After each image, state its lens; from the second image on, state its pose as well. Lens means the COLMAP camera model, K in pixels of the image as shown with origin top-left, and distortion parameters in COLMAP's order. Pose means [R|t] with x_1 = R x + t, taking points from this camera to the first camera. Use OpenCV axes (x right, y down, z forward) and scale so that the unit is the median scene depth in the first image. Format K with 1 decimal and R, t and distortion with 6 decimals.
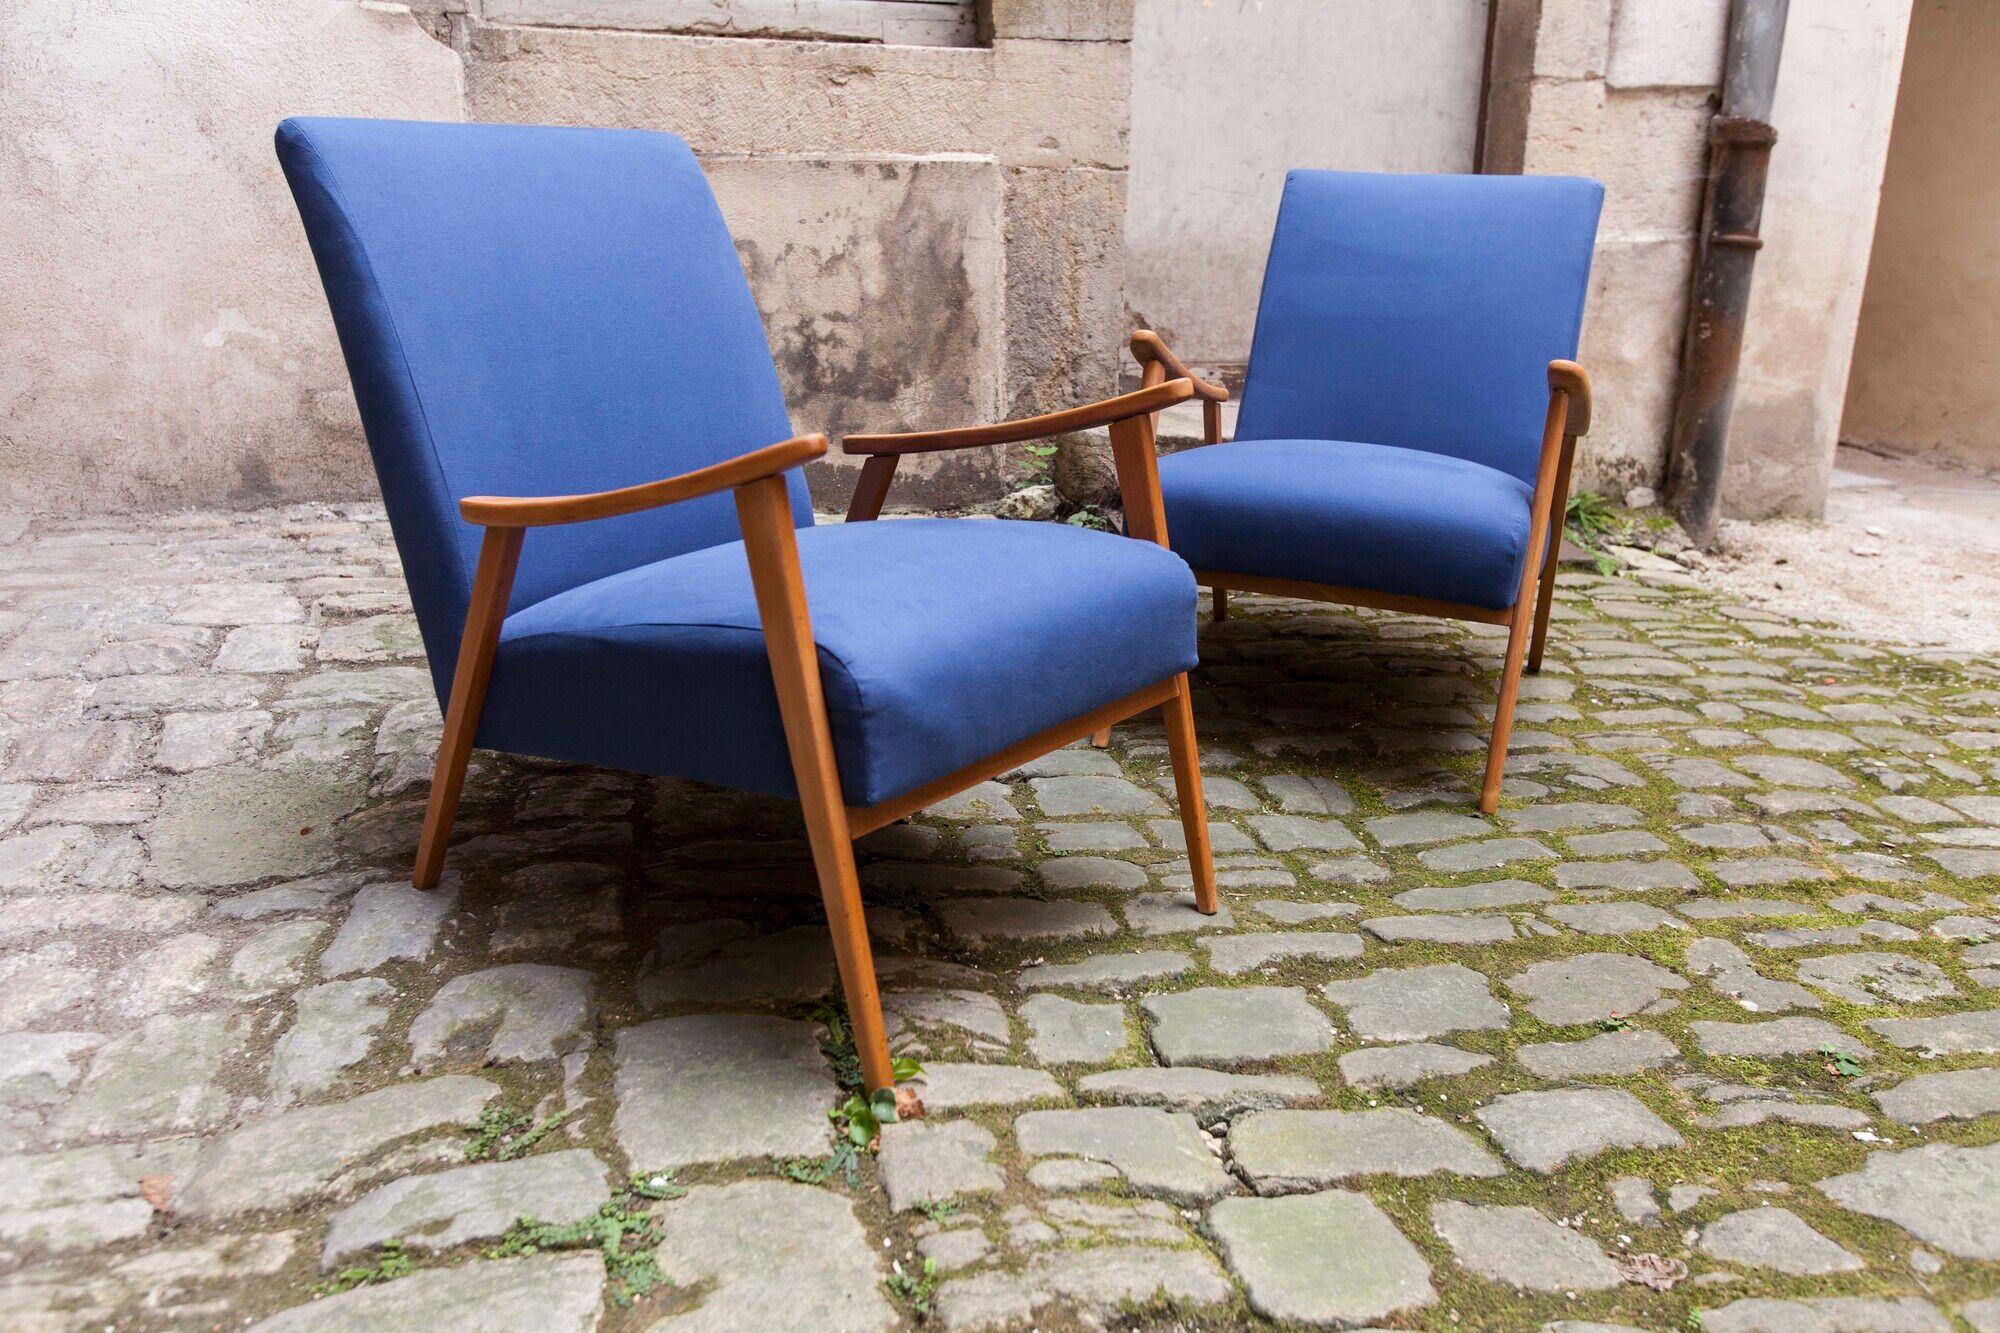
lens RADIAL K [[1516.2, 0, 998.1], [0, 1516.2, 668.4], [0, 0, 1]] dist [0.009897, -0.007336]
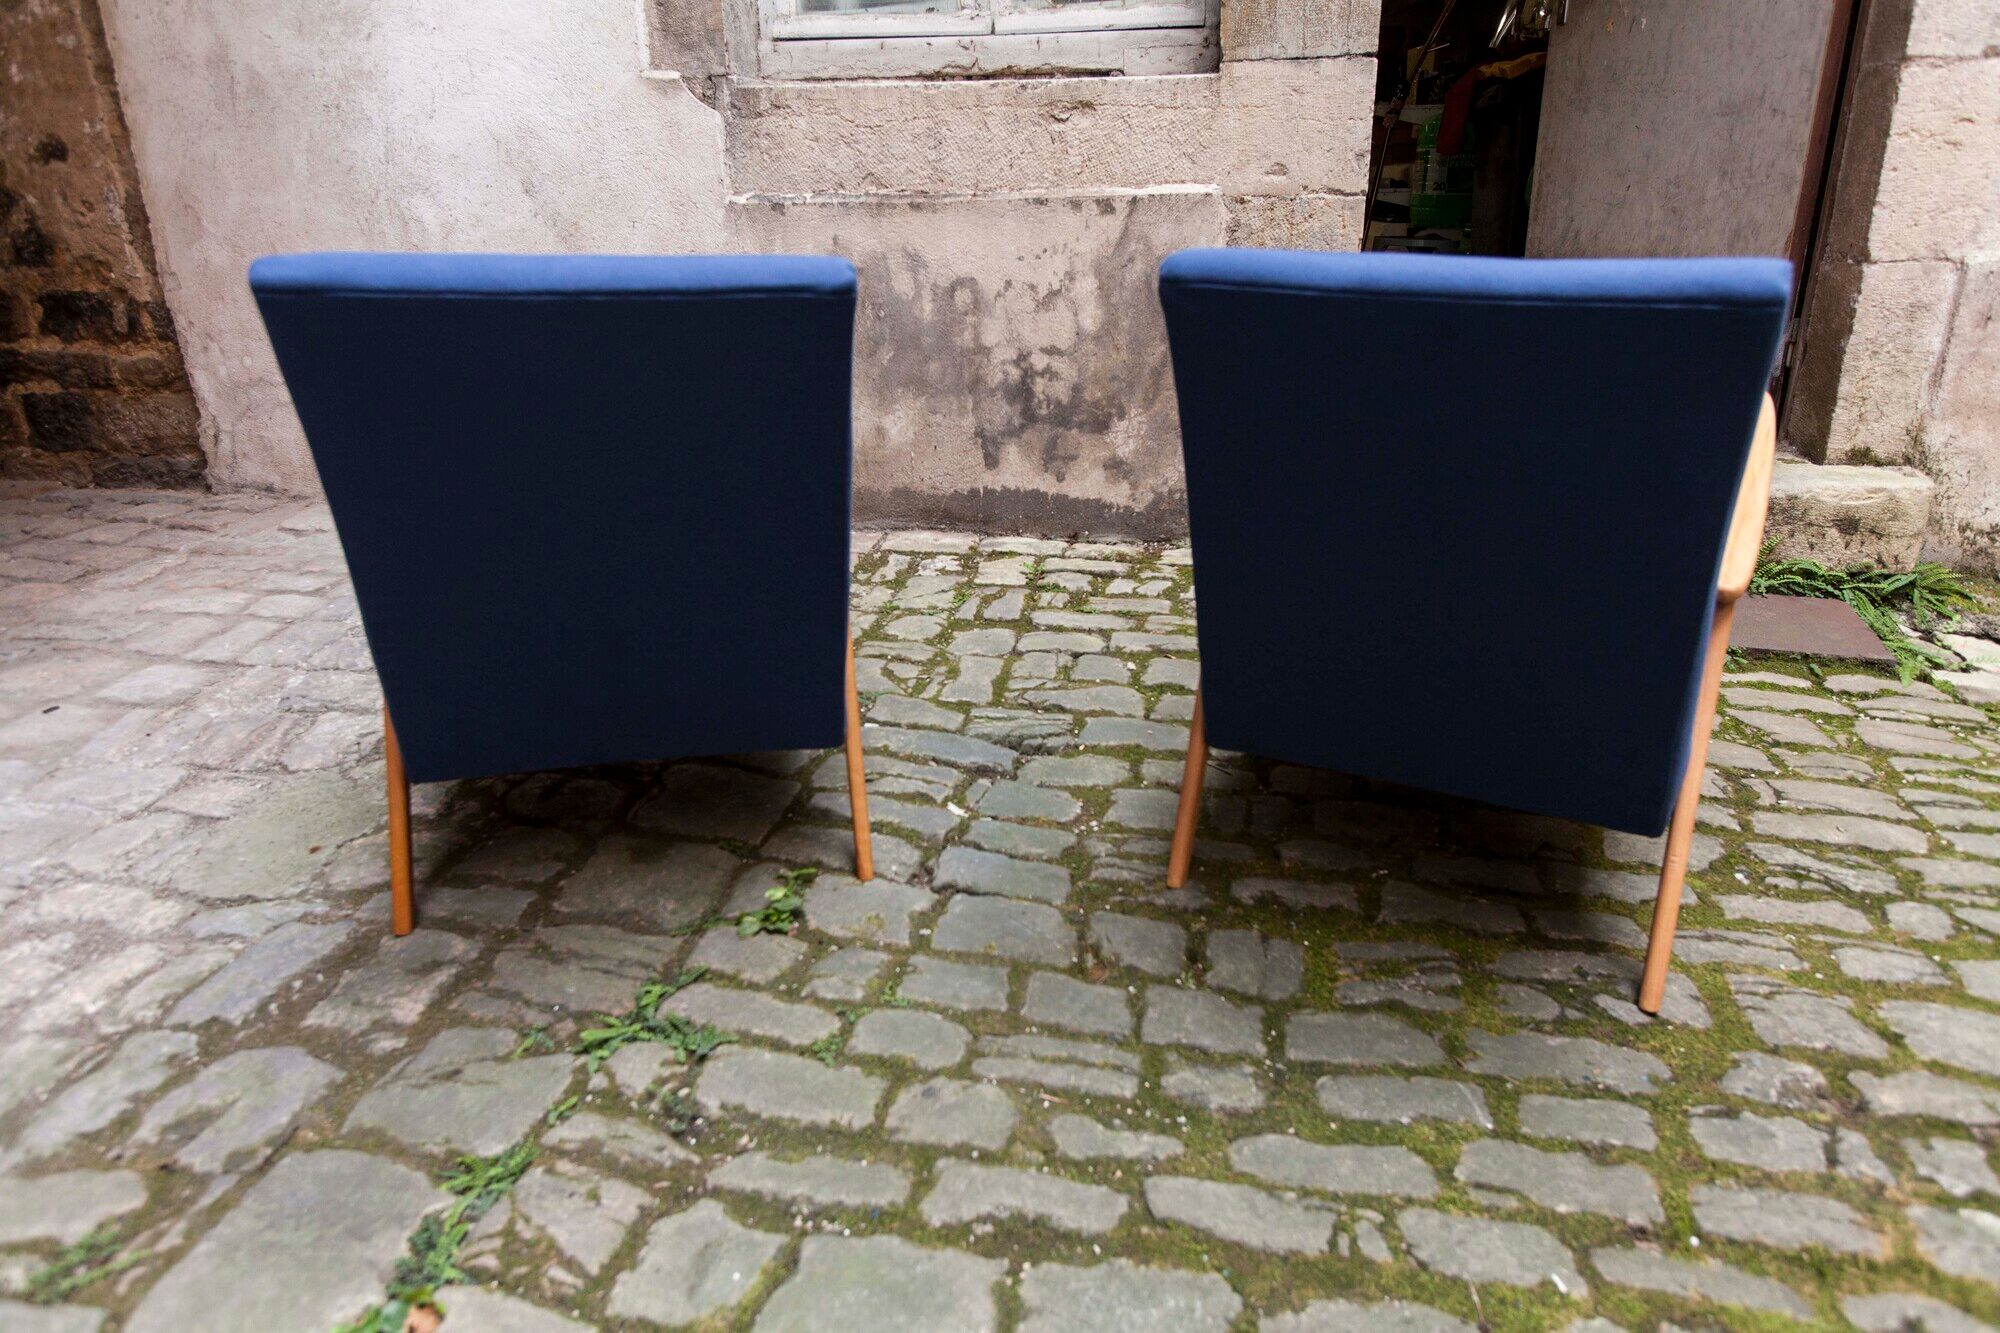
lens RADIAL K [[1289.6, 0, 991.6], [0, 1289.6, 668.5], [0, 0, 1]] dist [0.011946, 0.000520]
pose [[0.924427, 0.103492, -0.367048, 0.217887], [-0.081676, 0.993869, 0.074524, -0.086984], [0.372510, -0.038913, 0.927212, 0.180155]]
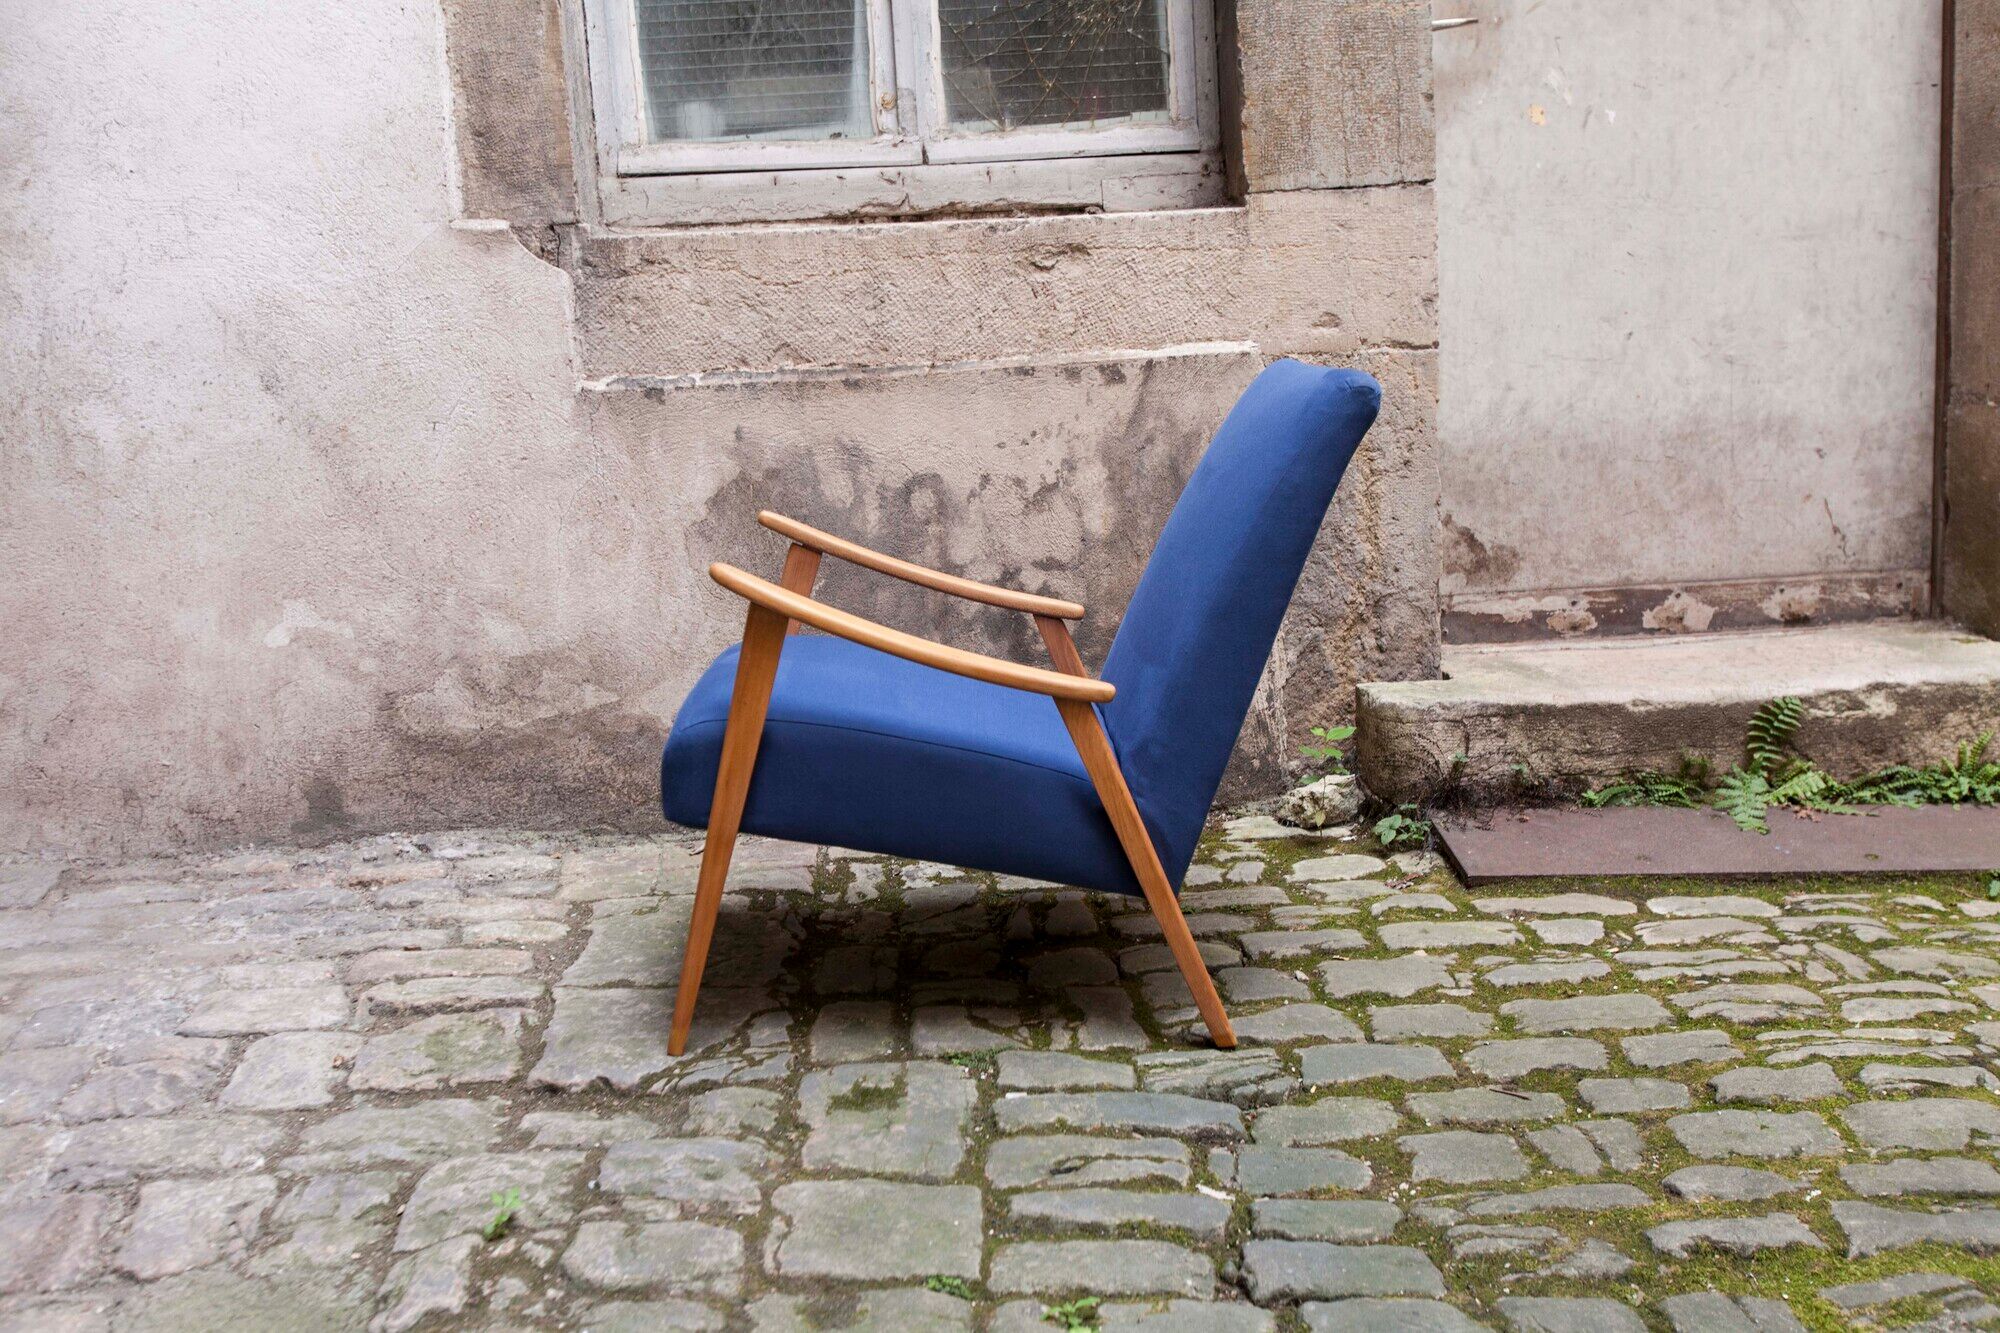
lens RADIAL K [[1924.2, 0, 998.6], [0, 1924.2, 663.9], [0, 0, 1]] dist [-0.003584, 0.000000]
pose [[0.985017, -0.039975, -0.167757, 0.028786], [0.018777, 0.991841, -0.126094, -0.069074], [0.171429, 0.121055, 0.977731, 0.076379]]
